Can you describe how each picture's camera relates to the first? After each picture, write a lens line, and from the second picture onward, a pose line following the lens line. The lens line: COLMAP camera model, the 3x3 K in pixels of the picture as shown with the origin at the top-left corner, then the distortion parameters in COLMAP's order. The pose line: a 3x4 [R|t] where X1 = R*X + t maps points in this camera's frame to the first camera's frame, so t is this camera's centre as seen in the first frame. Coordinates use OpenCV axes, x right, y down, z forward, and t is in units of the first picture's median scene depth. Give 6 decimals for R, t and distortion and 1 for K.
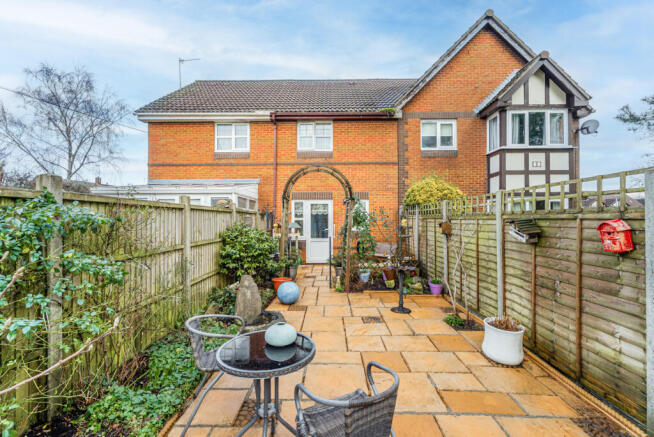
lens RADIAL K [[290.4, 0, 328.2], [0, 290.4, 217.9], [0, 0, 1]] dist [0.002033, 0.001163]
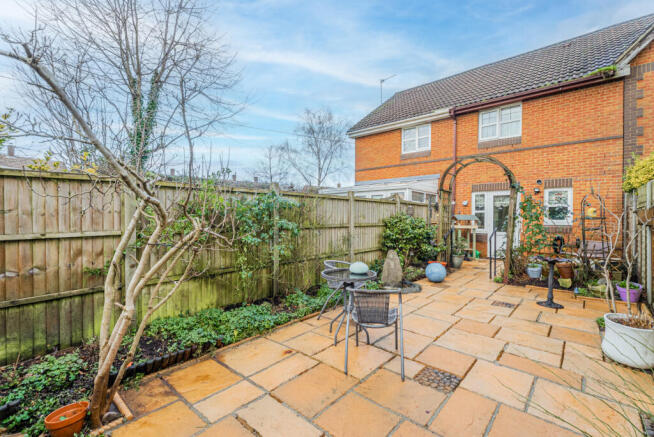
lens RADIAL K [[290.4, 0, 326.4], [0, 290.4, 219.7], [0, 0, 1]] dist [0.002033, 0.001163]
pose [[0.751971, 0.014713, -0.659032, 0.160397], [-0.005766, 0.999859, 0.015743, 0.019522], [0.659171, -0.008038, 0.751951, -0.076109]]
